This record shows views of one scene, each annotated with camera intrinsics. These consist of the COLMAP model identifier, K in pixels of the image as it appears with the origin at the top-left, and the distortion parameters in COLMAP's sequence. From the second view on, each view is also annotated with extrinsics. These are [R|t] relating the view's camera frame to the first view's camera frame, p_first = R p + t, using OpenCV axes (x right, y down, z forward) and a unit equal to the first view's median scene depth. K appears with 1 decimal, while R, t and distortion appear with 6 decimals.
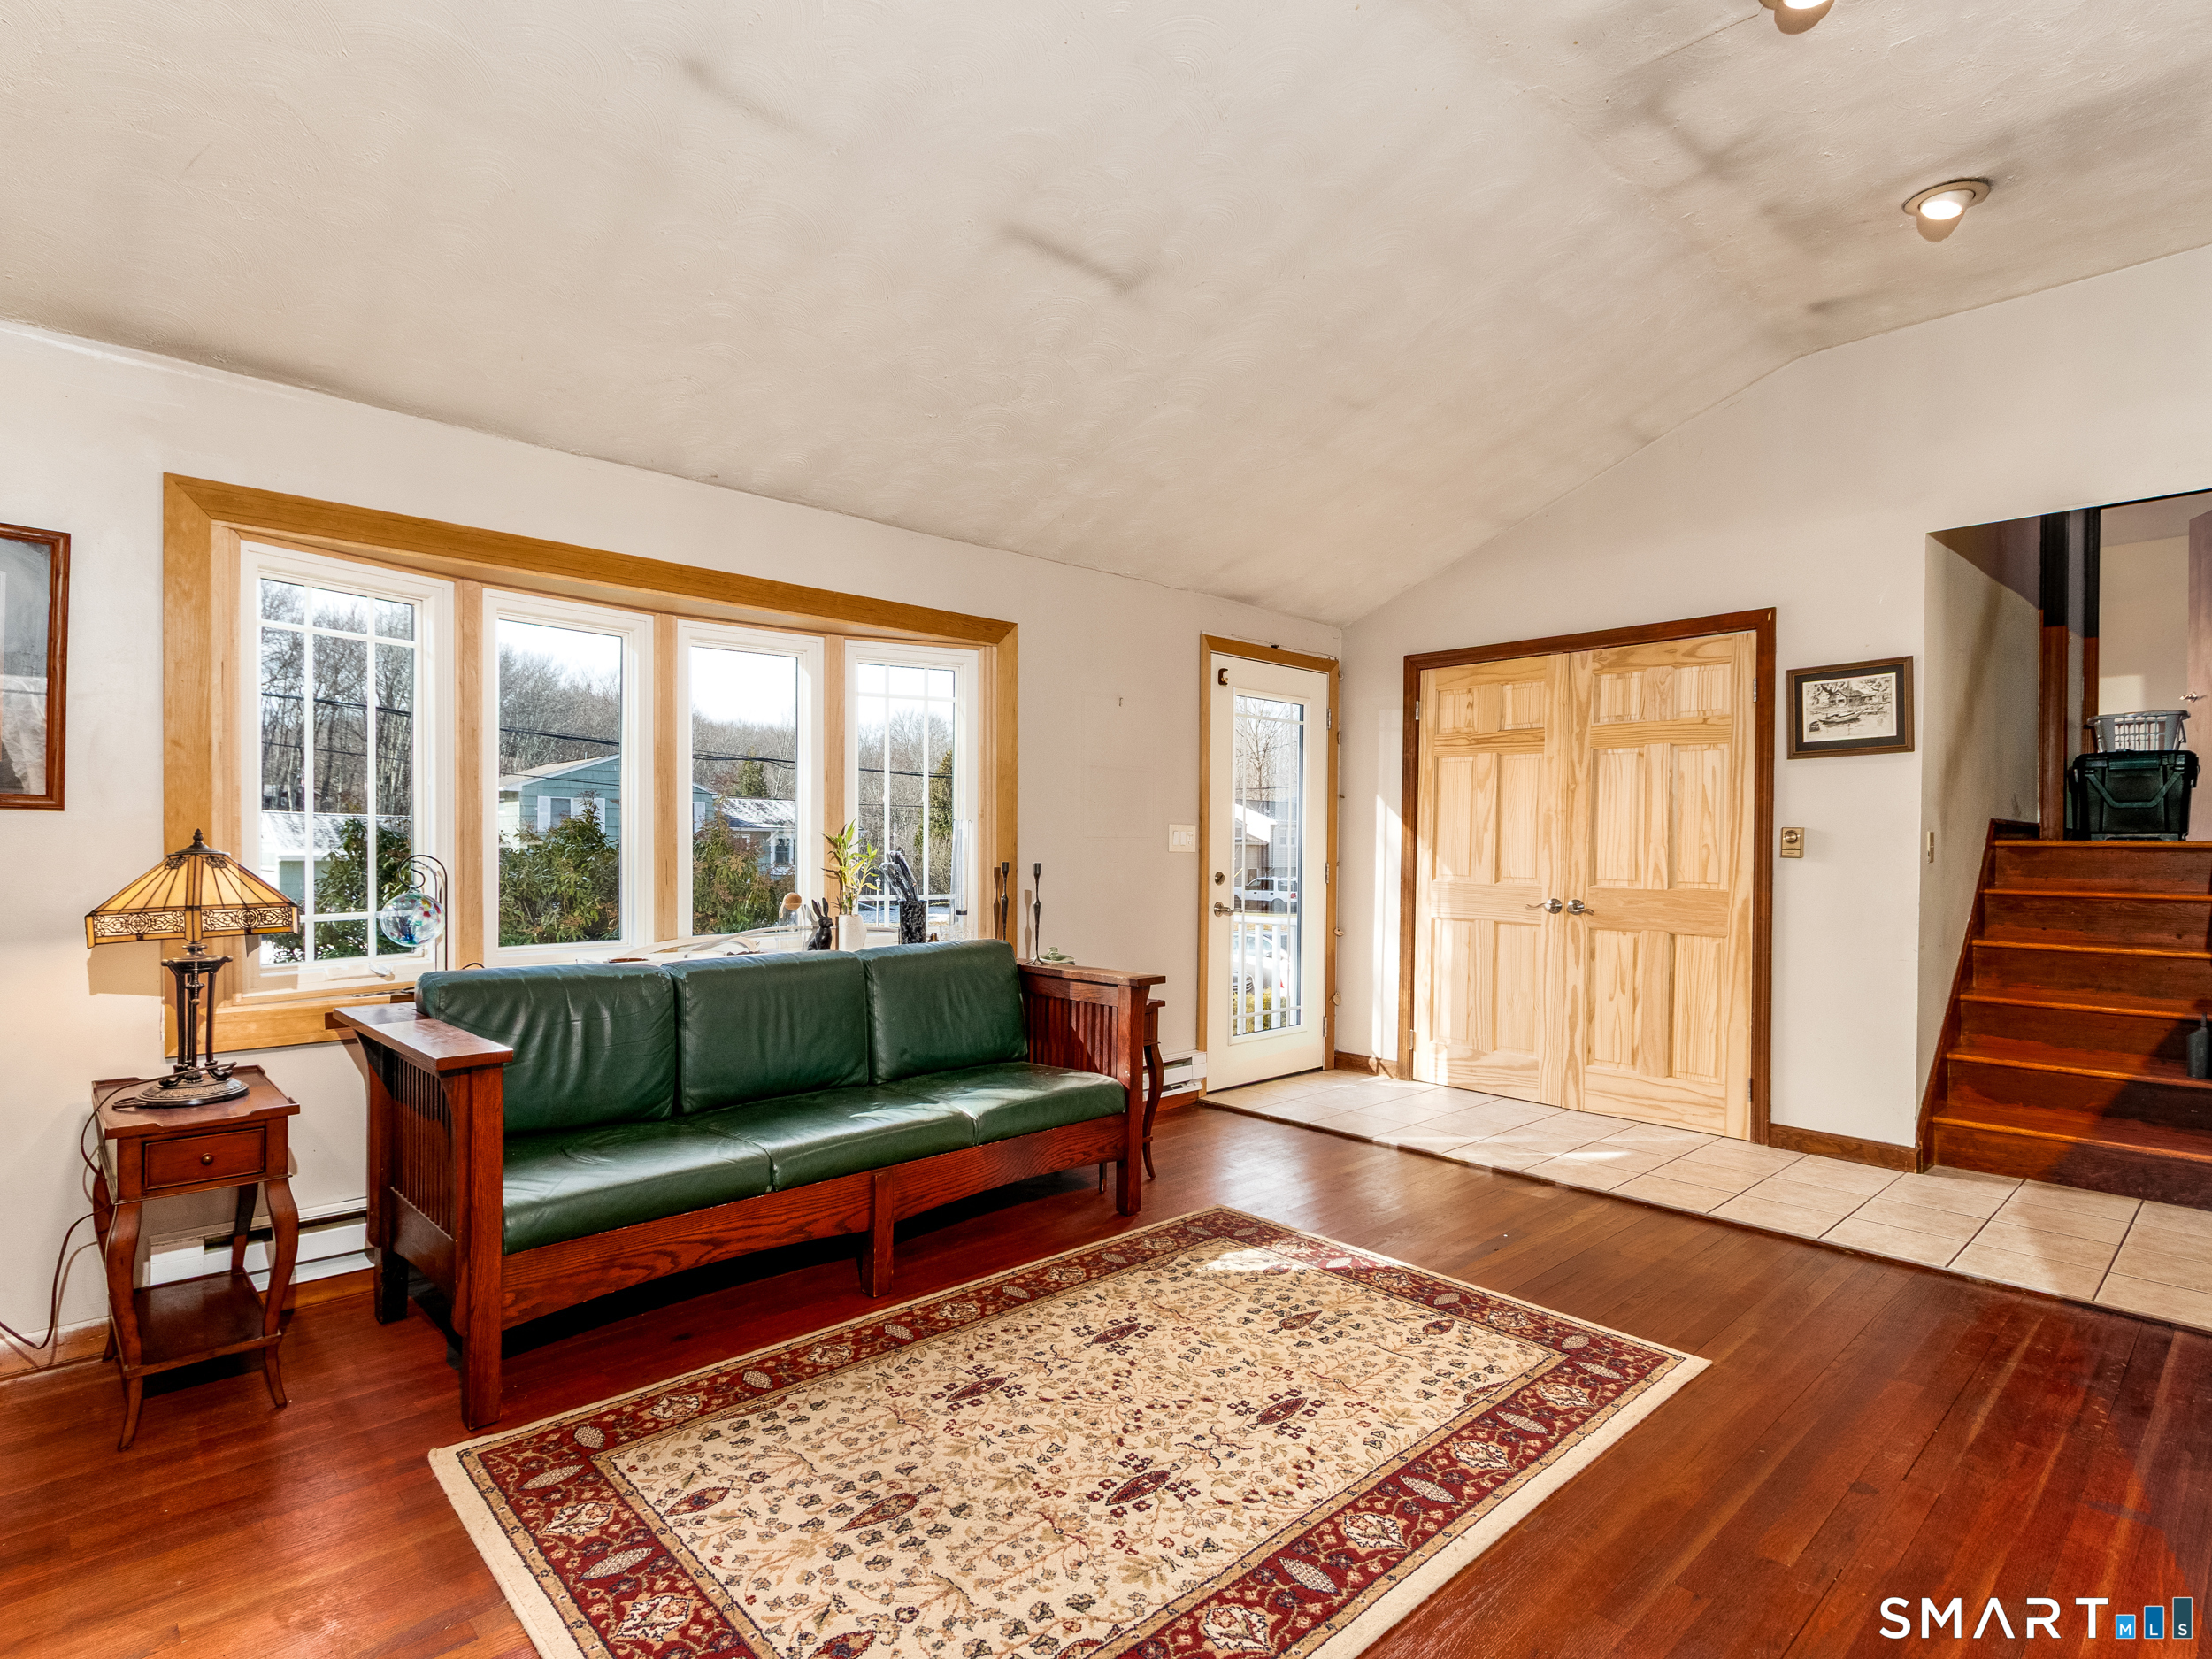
lens RADIAL K [[1135.1, 0, 1089.3], [0, 1135.1, 848.2], [0, 0, 1]] dist [0.005904, -0.001892]
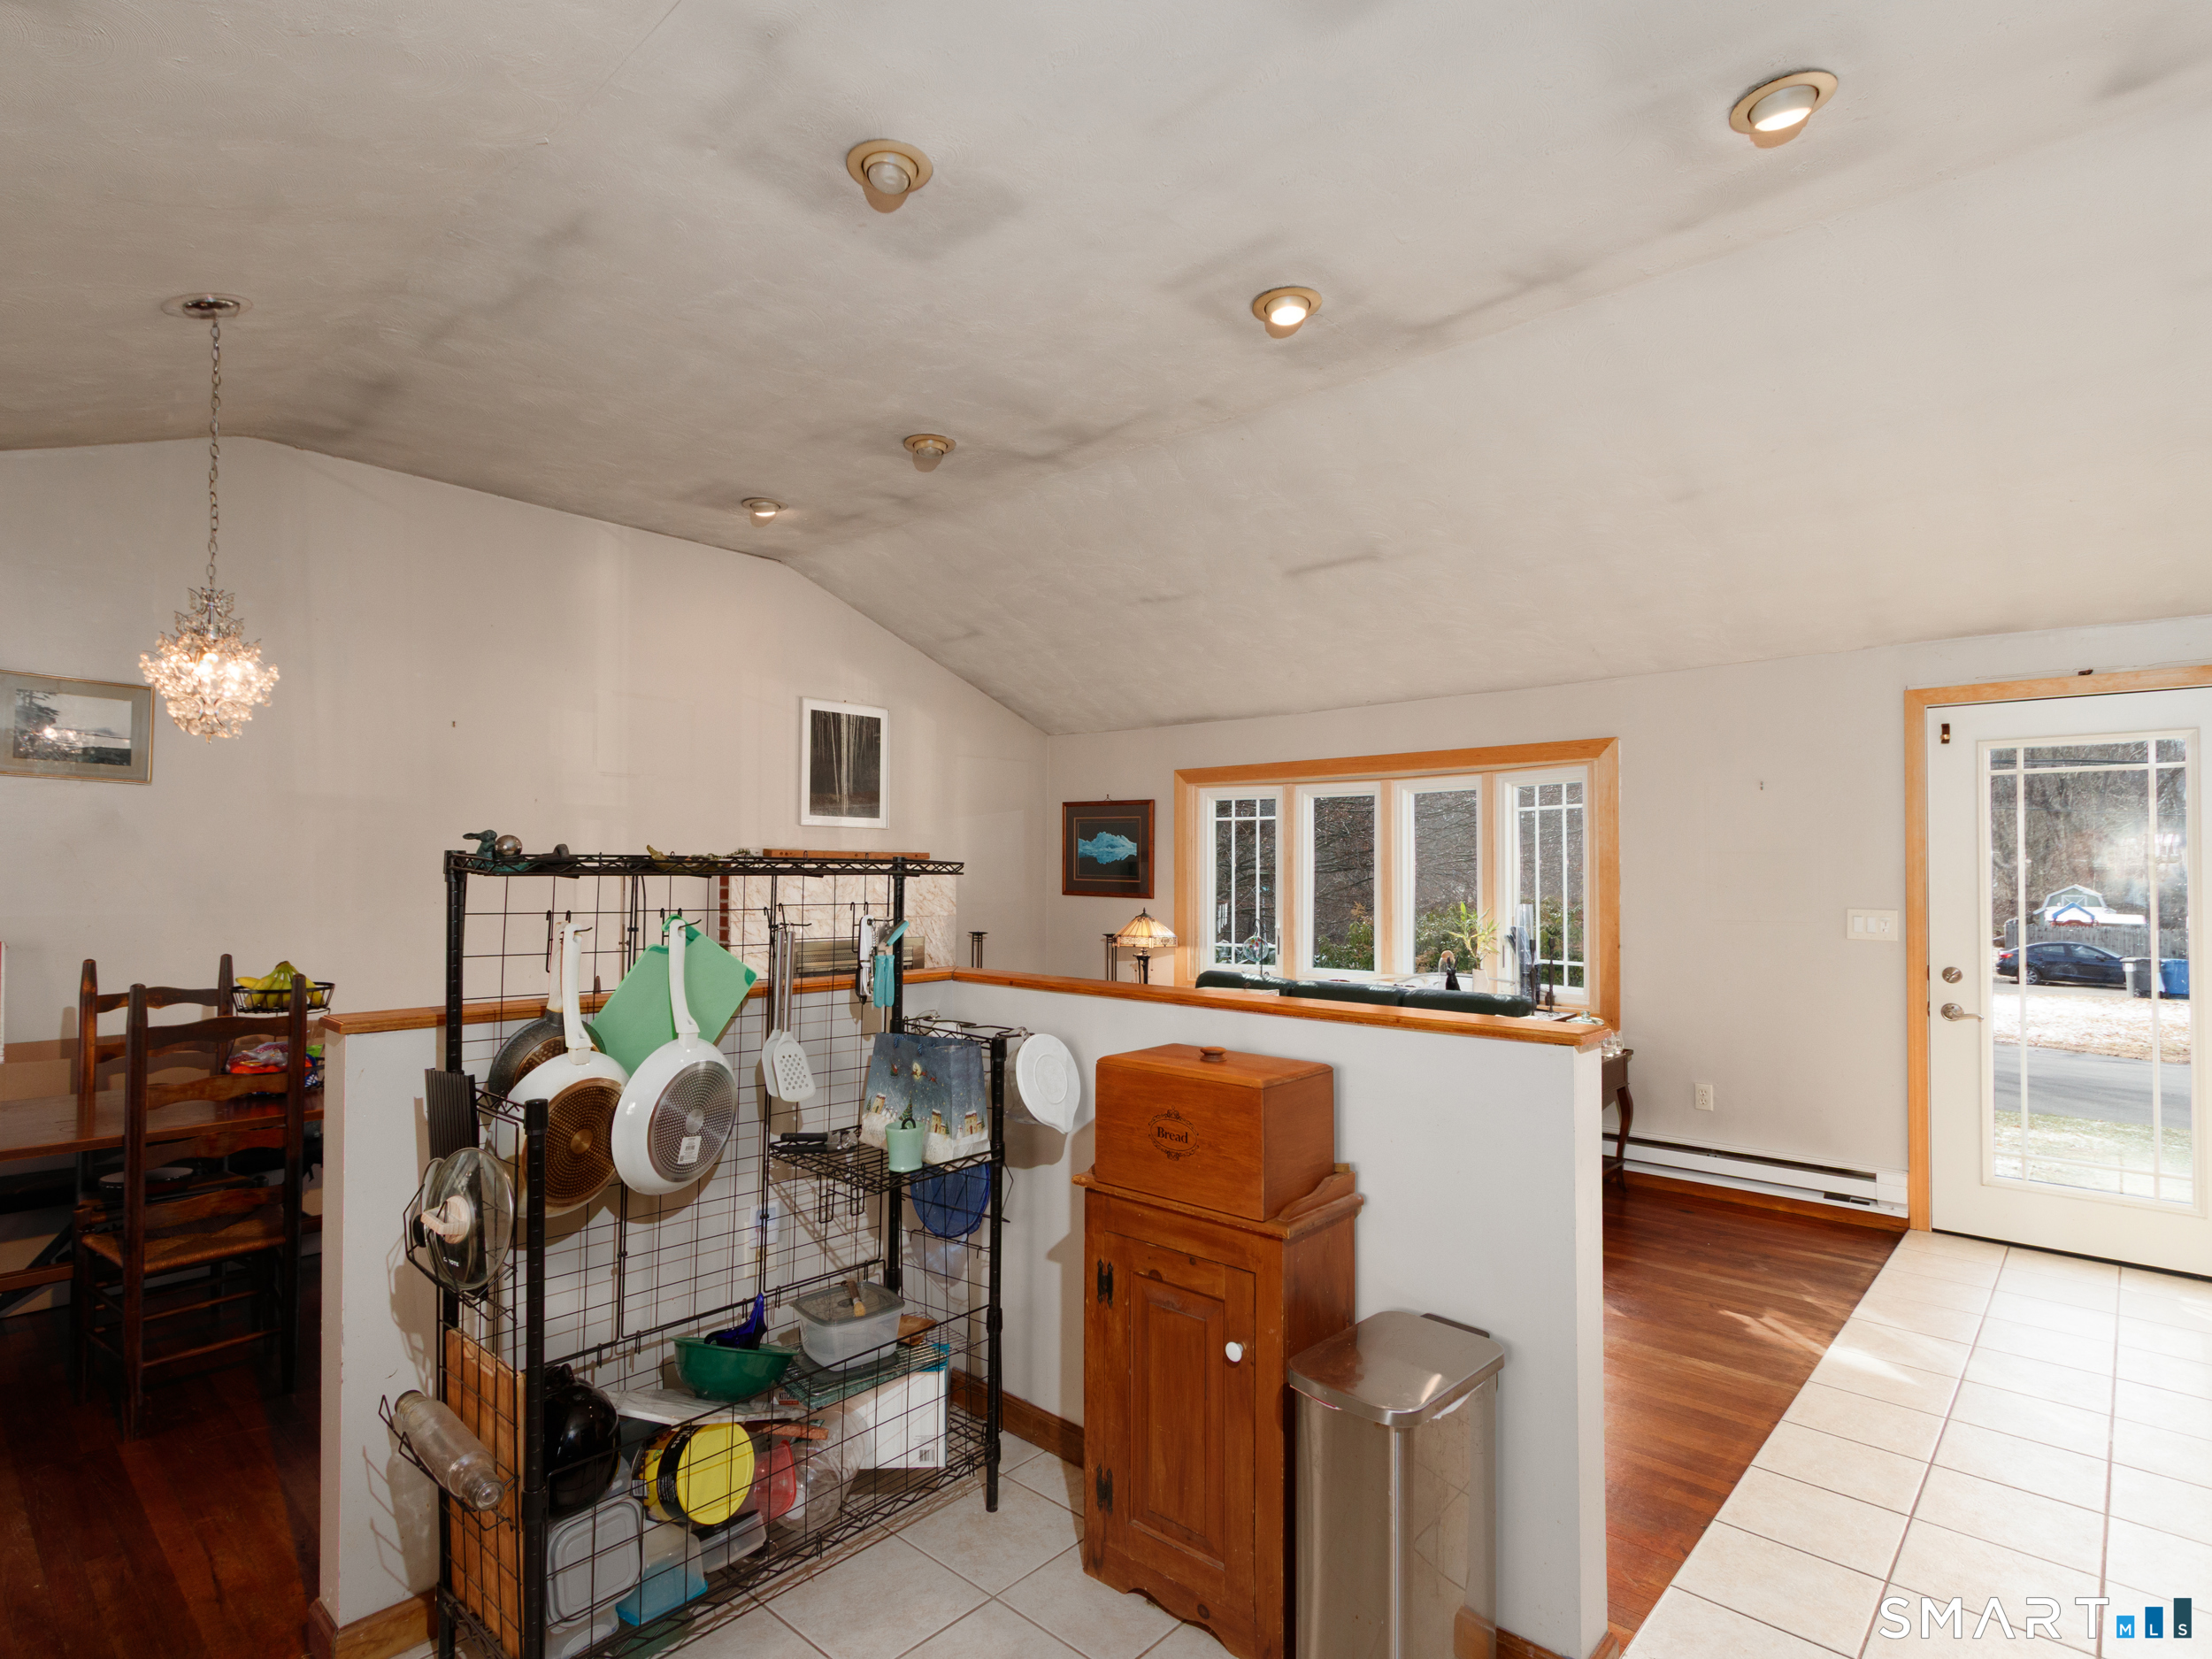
lens RADIAL K [[1135.1, 0, 1097.6], [0, 1135.1, 843.6], [0, 0, 1]] dist [0.005904, -0.001892]
pose [[0.079460, -0.032877, -0.996296, 1.692159], [-0.009666, 0.999384, -0.033750, -0.066415], [0.996791, 0.012312, 0.079093, 0.586151]]
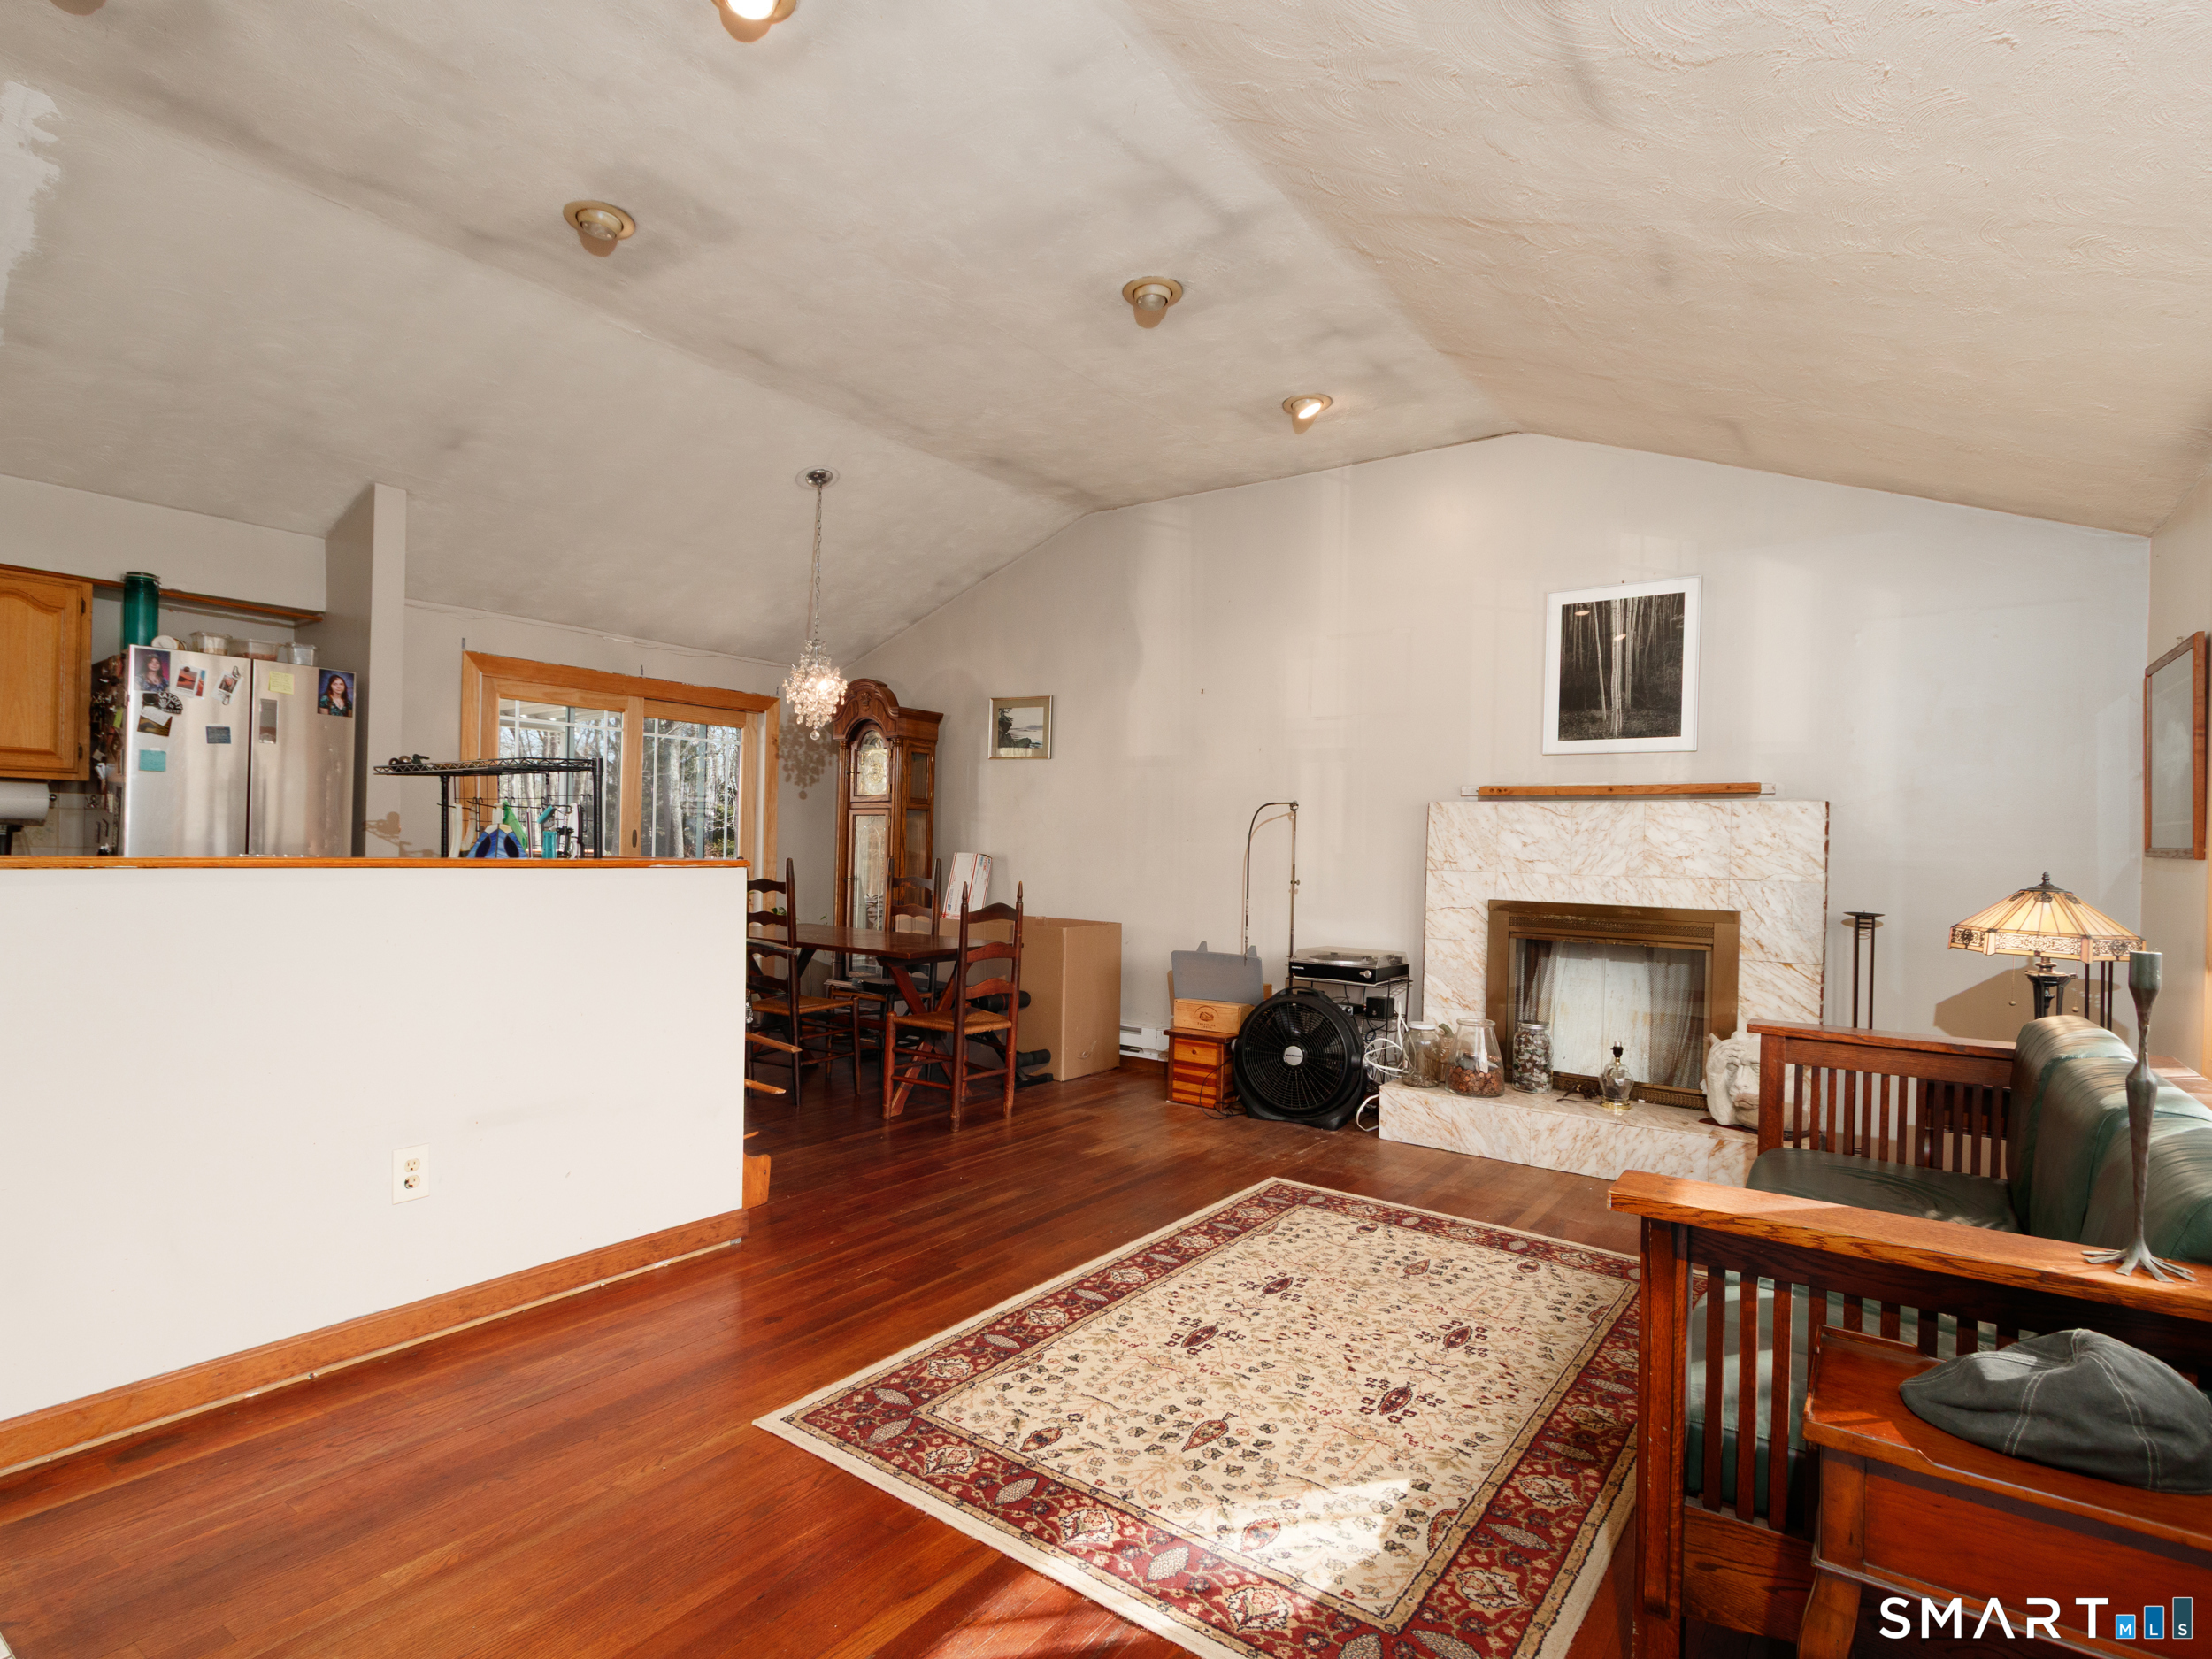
lens RADIAL K [[1135.1, 0, 1090.7], [0, 1135.1, 847.9], [0, 0, 1]] dist [0.005904, -0.001892]
pose [[-0.981223, -0.031510, -0.190287, 0.438200], [-0.032953, 0.999447, 0.004423, -0.011430], [0.190042, 0.010610, -0.981719, 1.791705]]
